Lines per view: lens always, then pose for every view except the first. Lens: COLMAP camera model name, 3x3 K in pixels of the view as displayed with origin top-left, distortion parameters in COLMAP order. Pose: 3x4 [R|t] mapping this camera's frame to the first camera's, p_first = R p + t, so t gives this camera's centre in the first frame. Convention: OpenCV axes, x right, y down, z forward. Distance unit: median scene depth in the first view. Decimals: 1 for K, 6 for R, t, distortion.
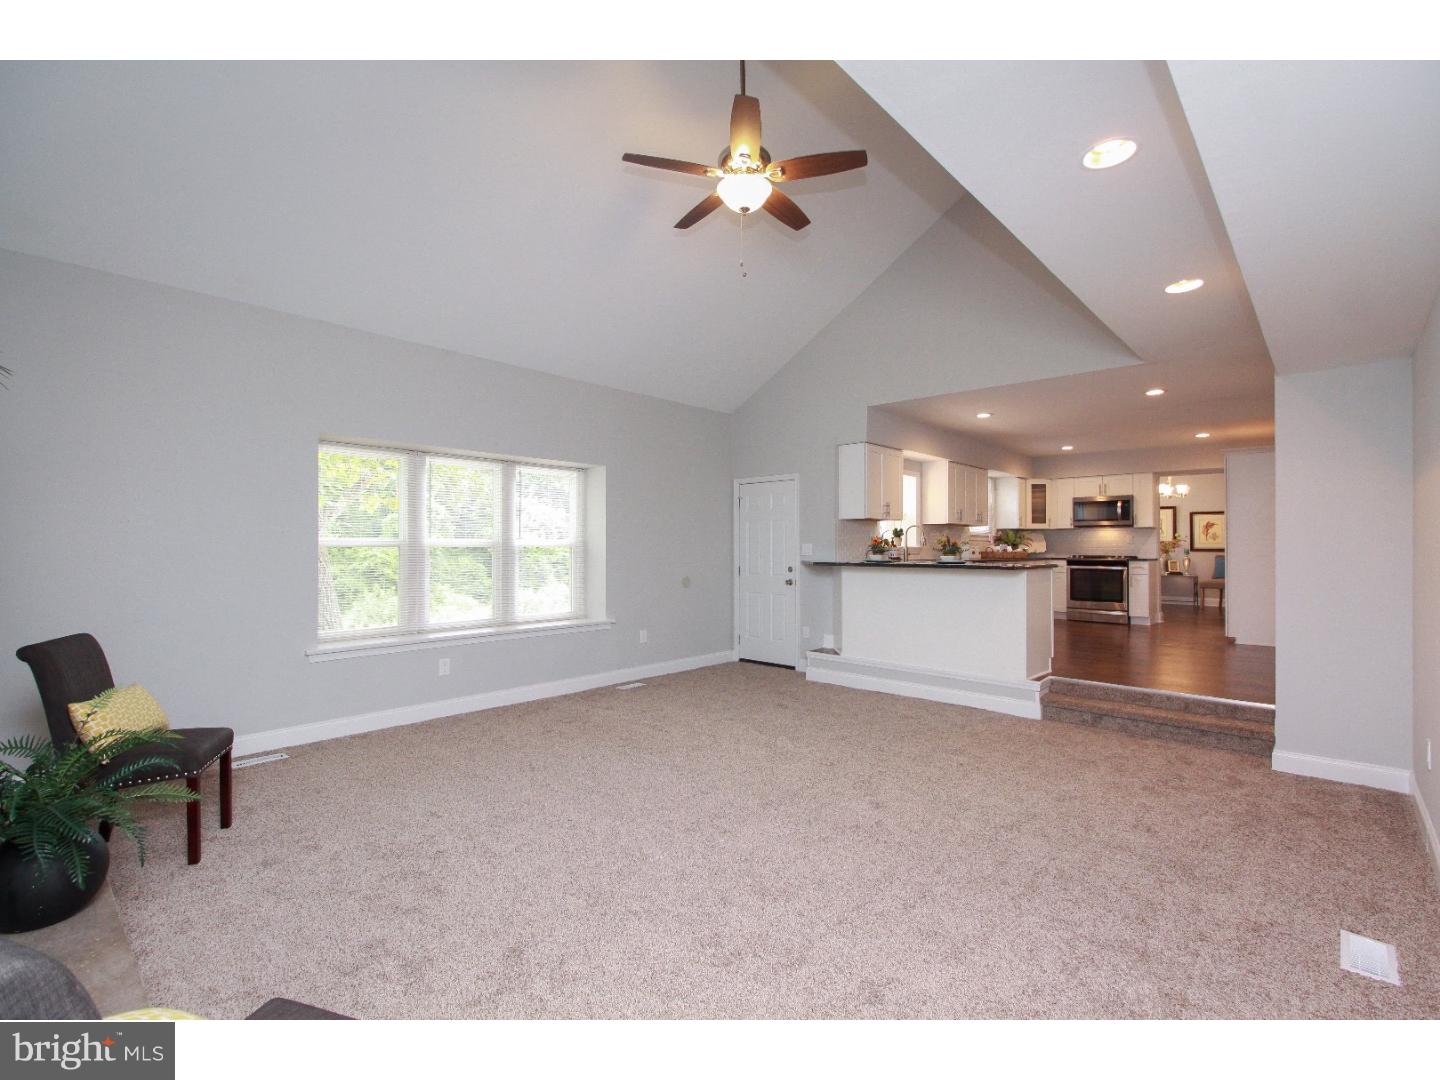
lens RADIAL K [[657.7, 0, 718.3], [0, 657.7, 545.9], [0, 0, 1]] dist [0.013161, -0.004392]
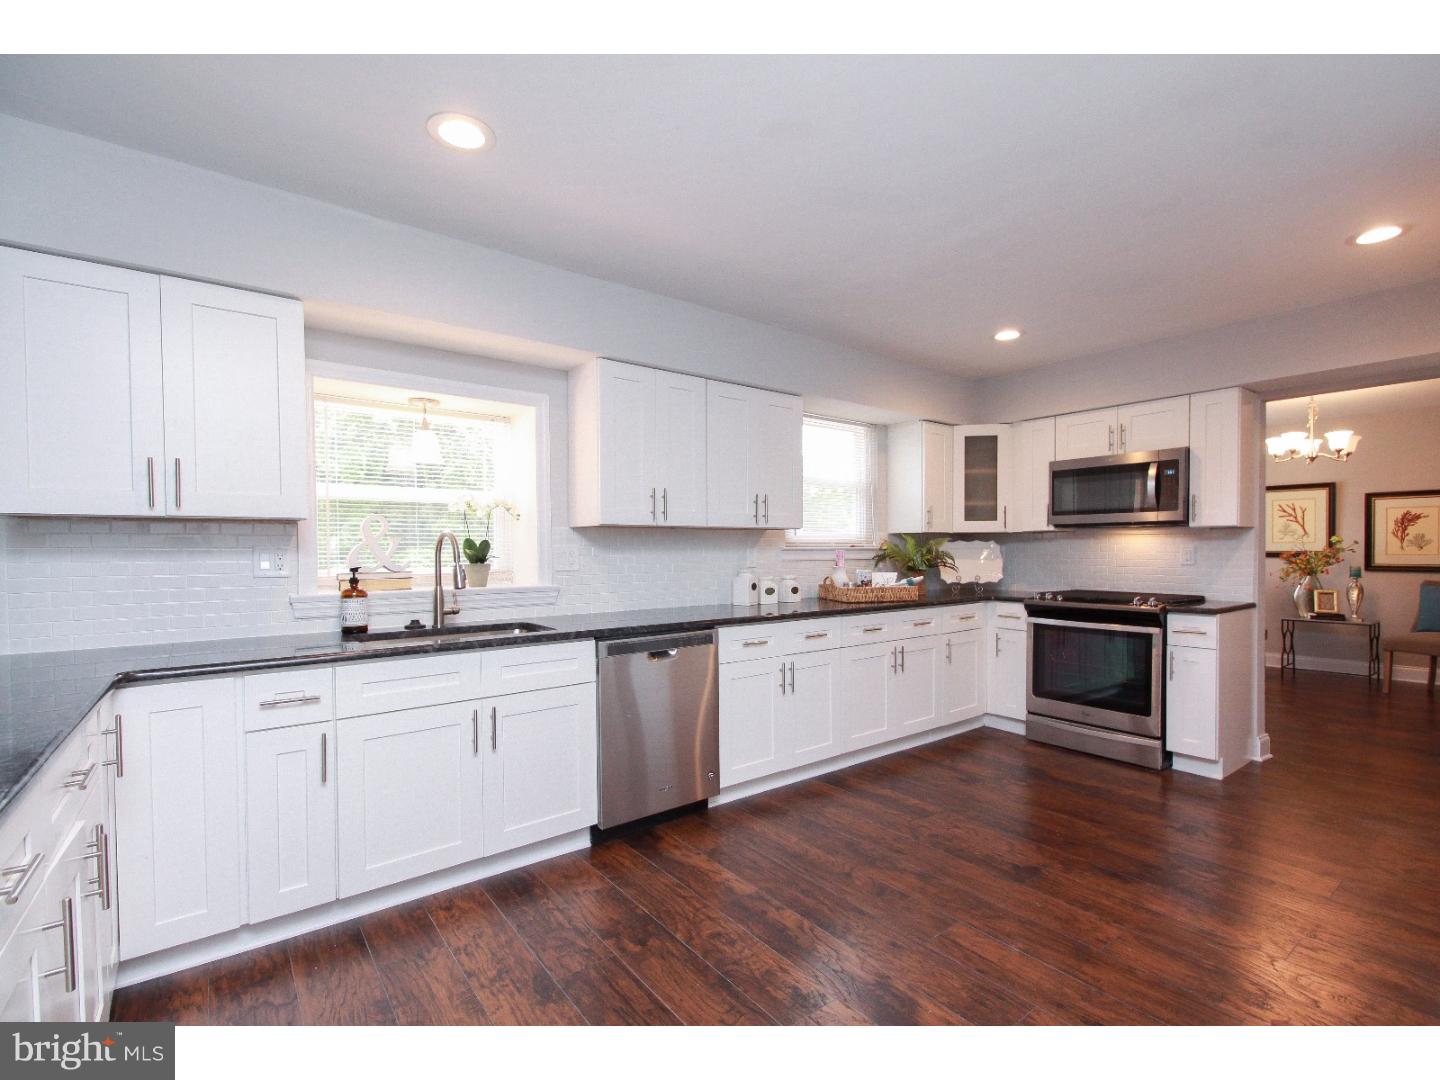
lens RADIAL K [[657.7, 0, 719.2], [0, 657.7, 567.2], [0, 0, 1]] dist [0.013161, -0.004392]
pose [[0.985548, -0.001135, -0.169393, 0.393818], [0.006557, 0.999484, 0.031455, -0.017453], [0.169269, -0.032111, 0.985047, 0.524403]]
